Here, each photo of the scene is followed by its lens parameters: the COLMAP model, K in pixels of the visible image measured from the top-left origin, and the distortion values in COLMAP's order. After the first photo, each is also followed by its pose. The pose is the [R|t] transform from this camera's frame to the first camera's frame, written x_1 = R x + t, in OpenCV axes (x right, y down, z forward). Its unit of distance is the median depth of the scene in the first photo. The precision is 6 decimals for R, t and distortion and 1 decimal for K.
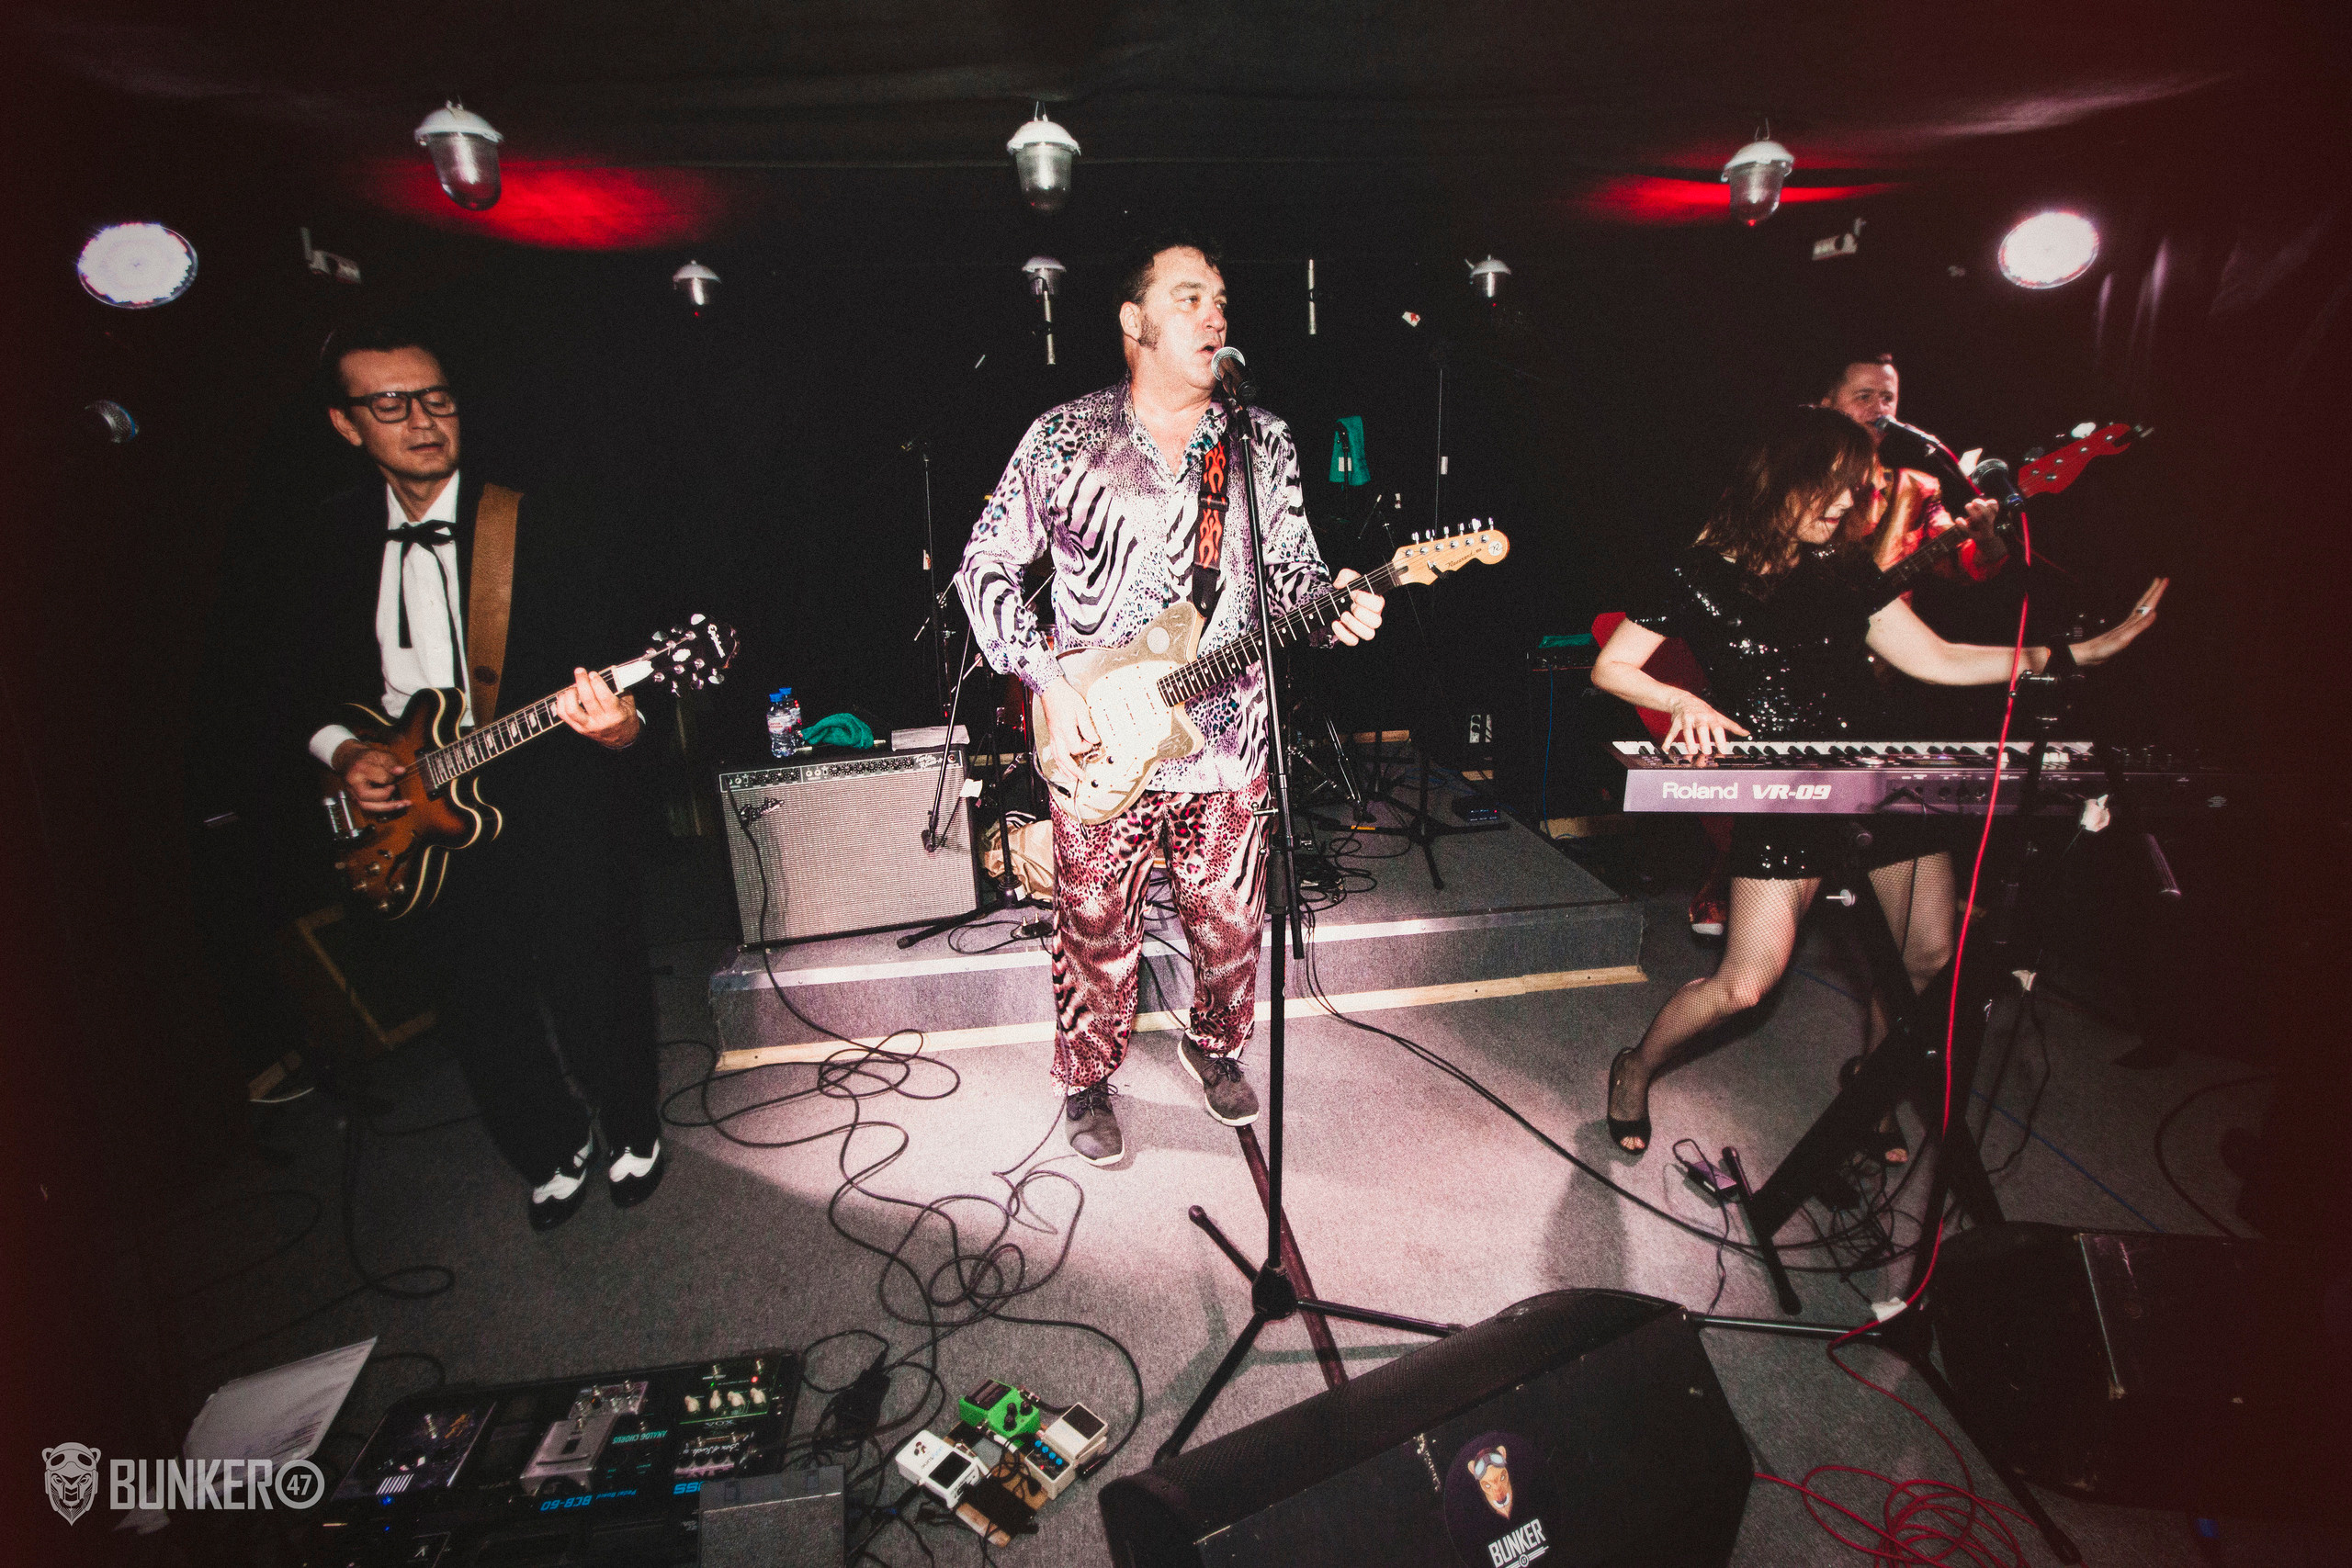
lens RADIAL K [[1094.2, 0, 1191.4], [0, 1094.2, 798.2], [0, 0, 1]] dist [-0.039911, 0.012992]
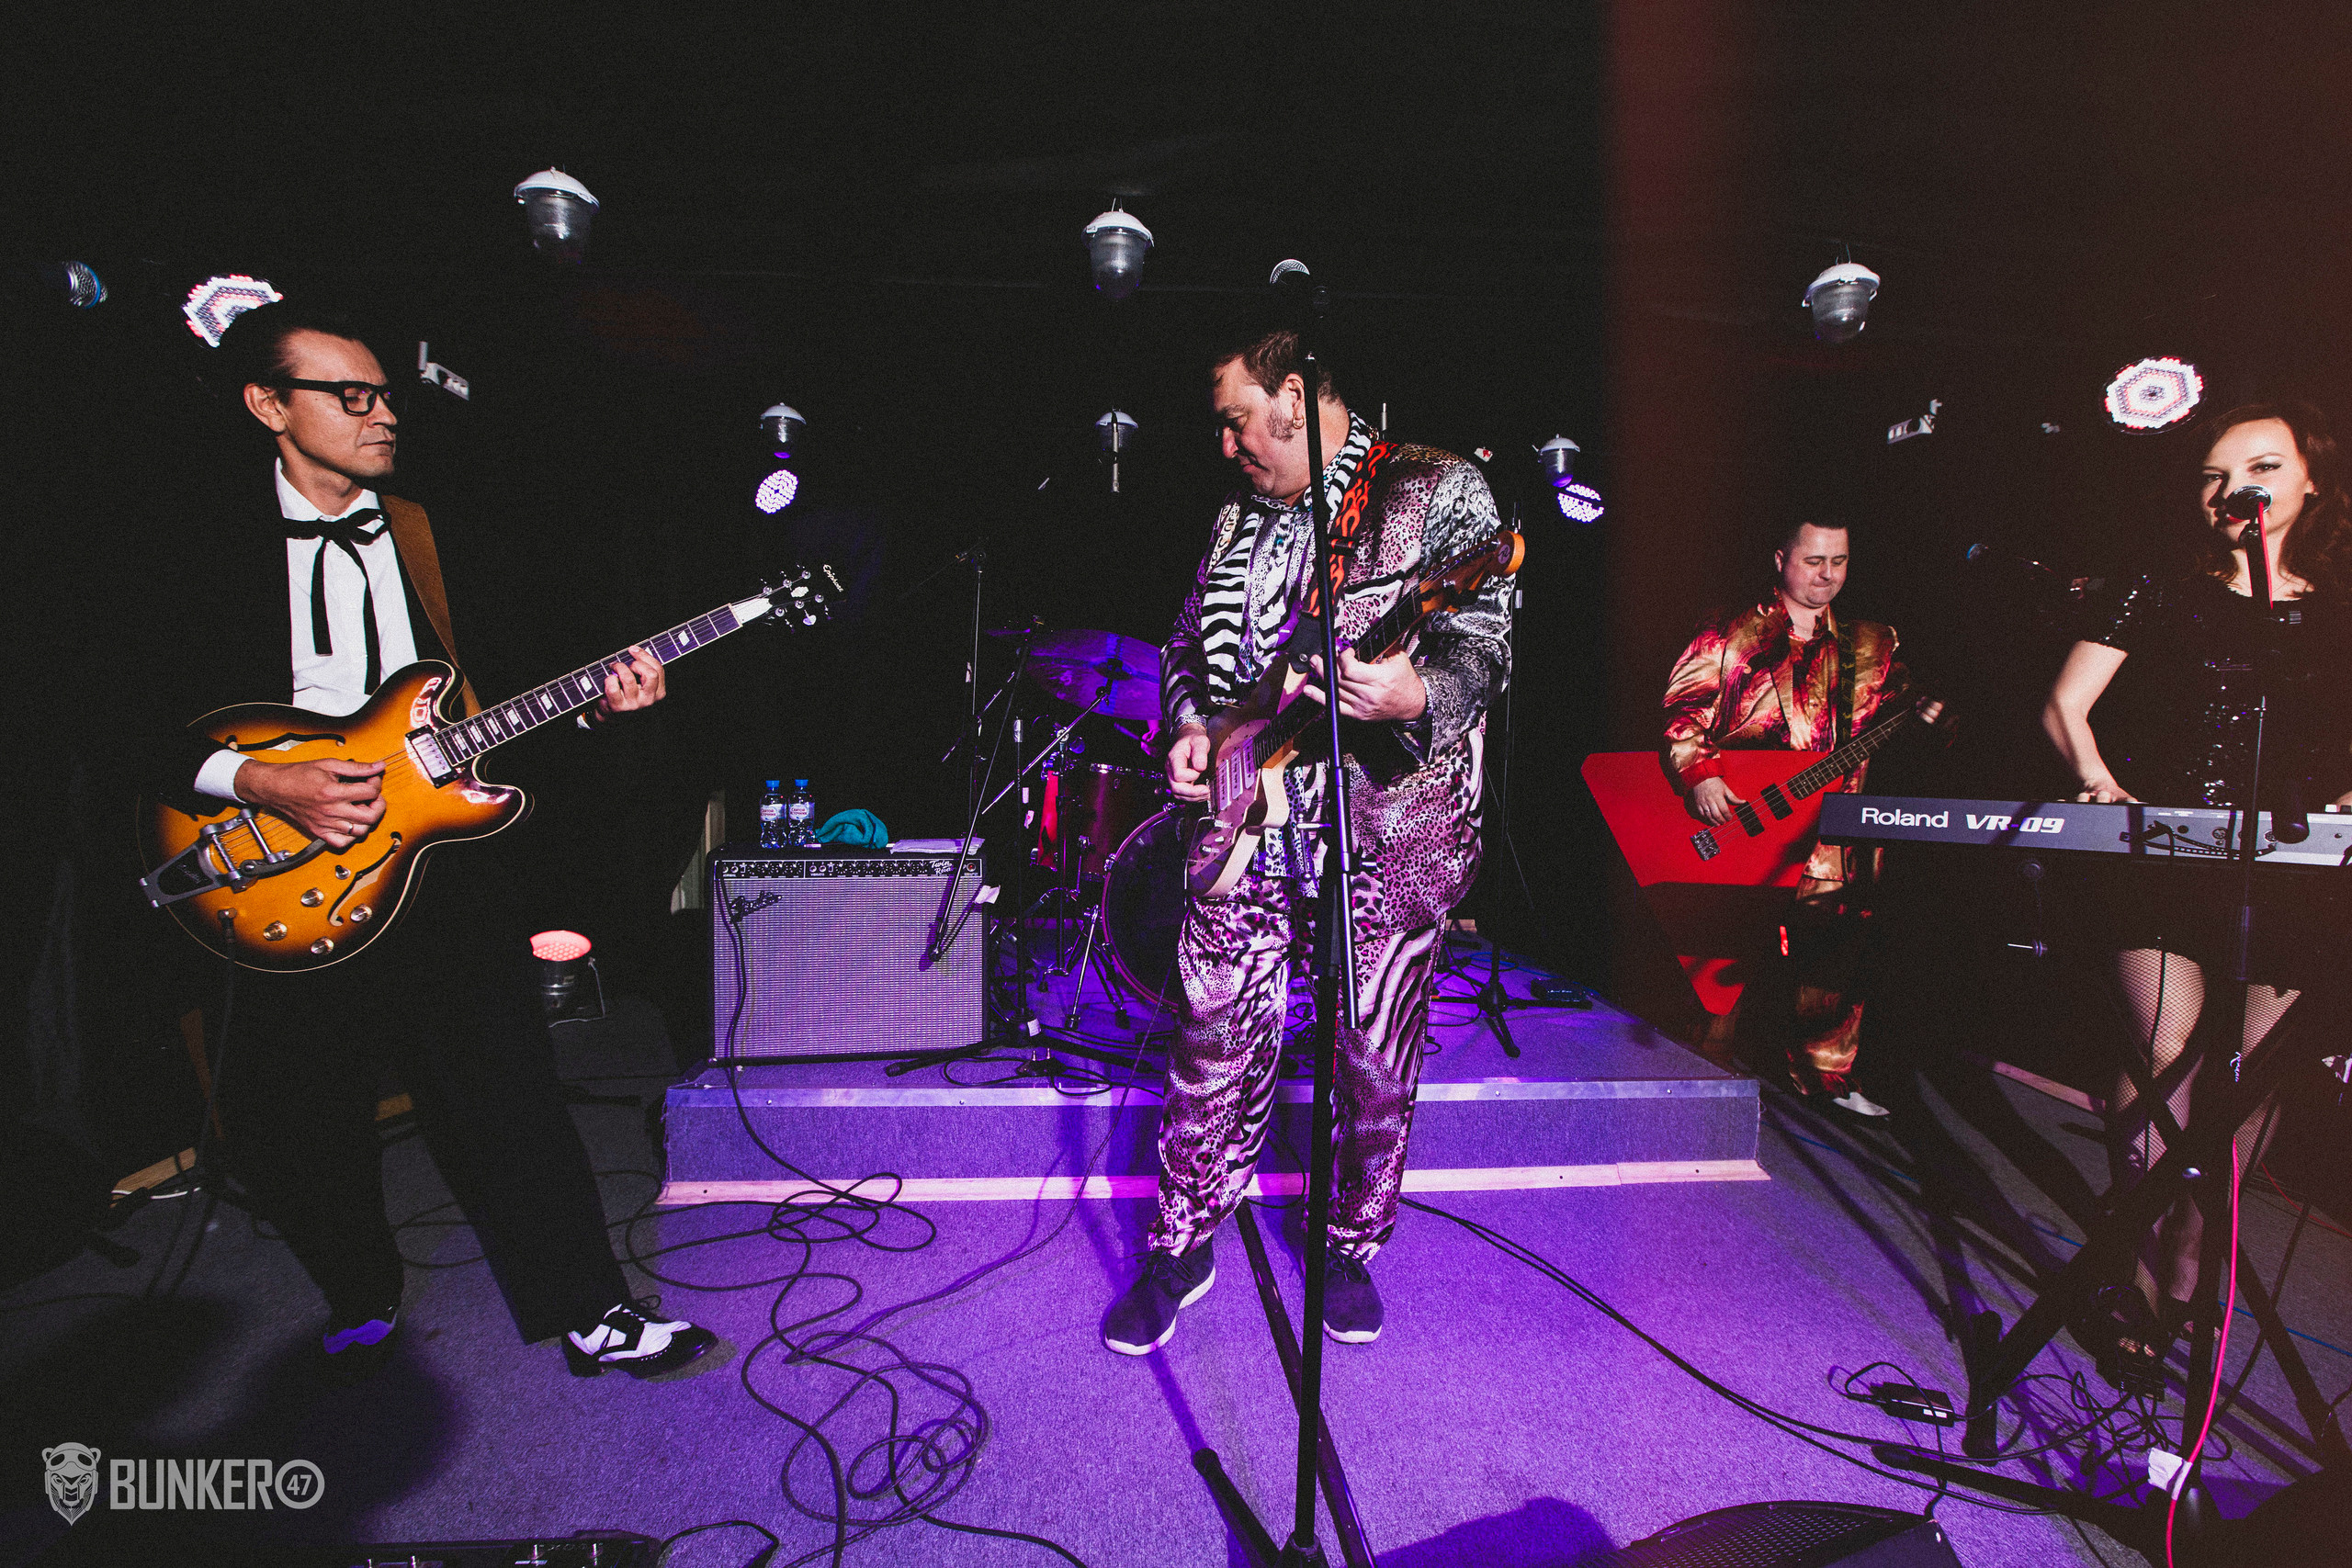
lens RADIAL K [[1083.3, 0, 1193.4], [0, 1083.3, 797.4], [0, 0, 1]] dist [-0.024559, 0.001050]
pose [[0.997307, 0.048171, -0.055295, 0.012146], [-0.059725, 0.971056, -0.231263, 0.110036], [0.042555, 0.233943, 0.971319, 0.126297]]
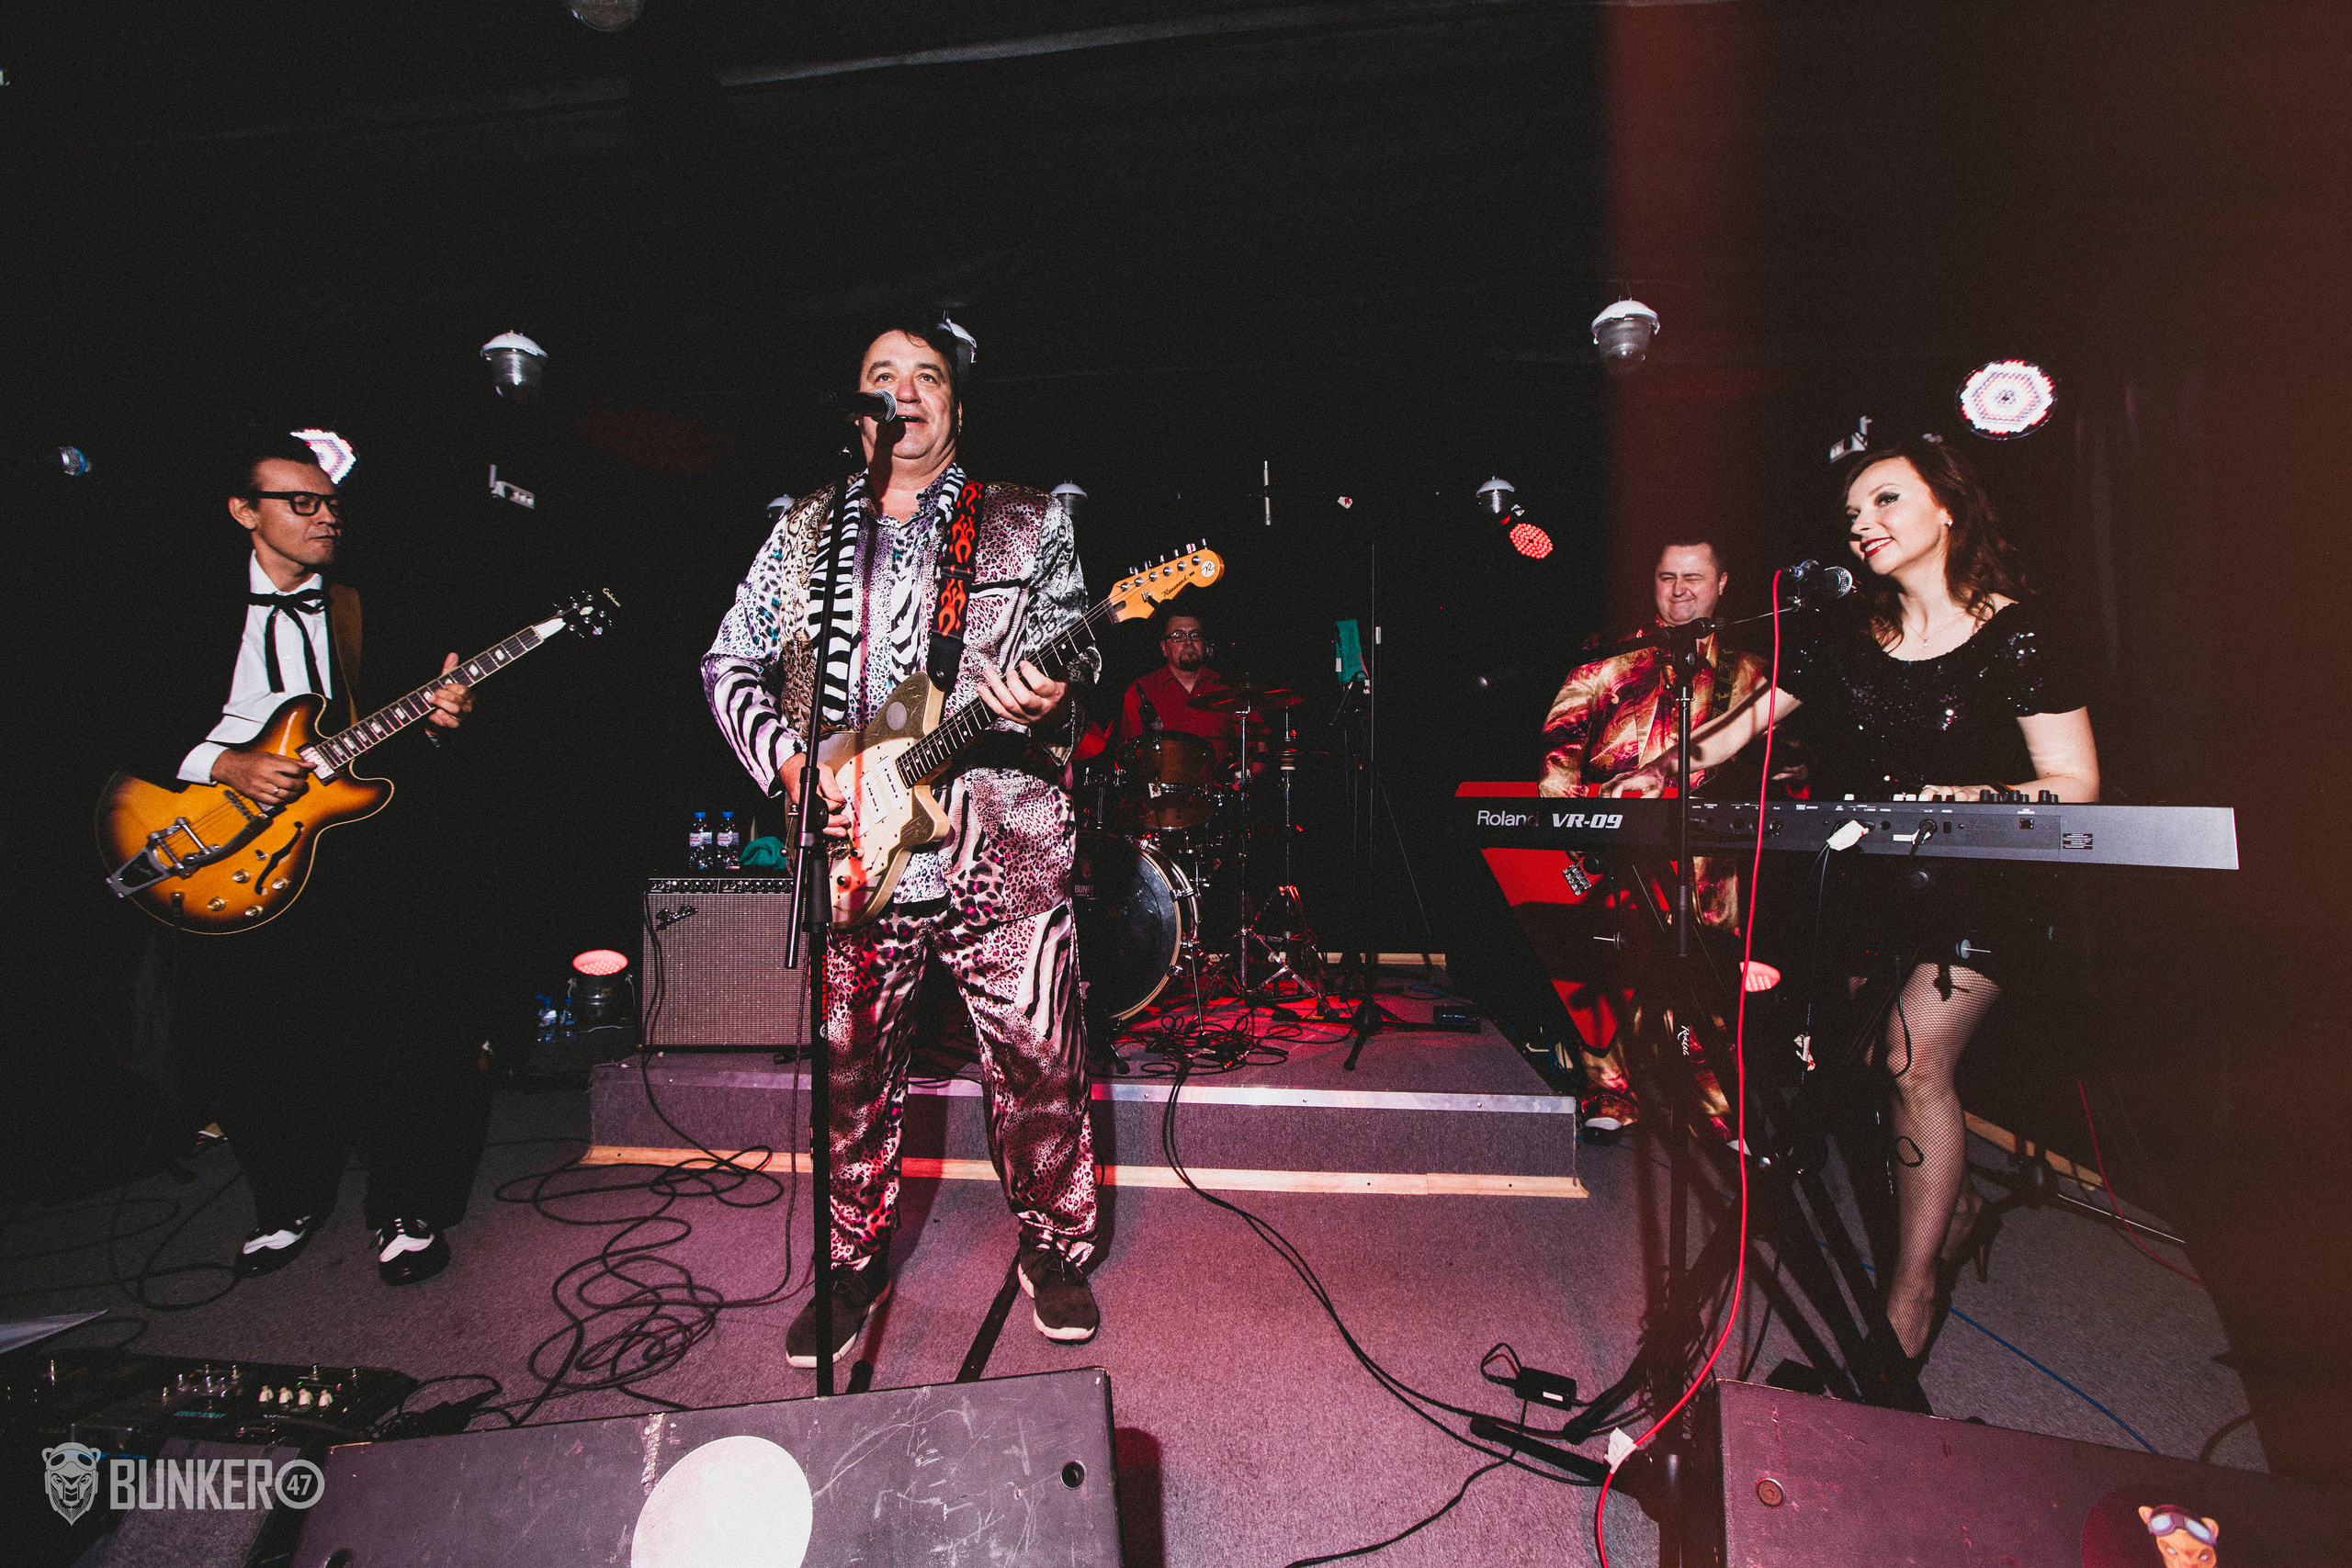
lens RADIAL K [[1094.2, 0, 1191.4], [0, 1094.2, 798.2], [0, 0, 1]] dist [-0.039911, 0.012992]
pose [[0.972223, 0.031271, -0.231958, 0.342822], [-0.094544, 0.959054, -0.266976, 0.137269], [0.214112, 0.281490, 0.935371, 0.075773]]
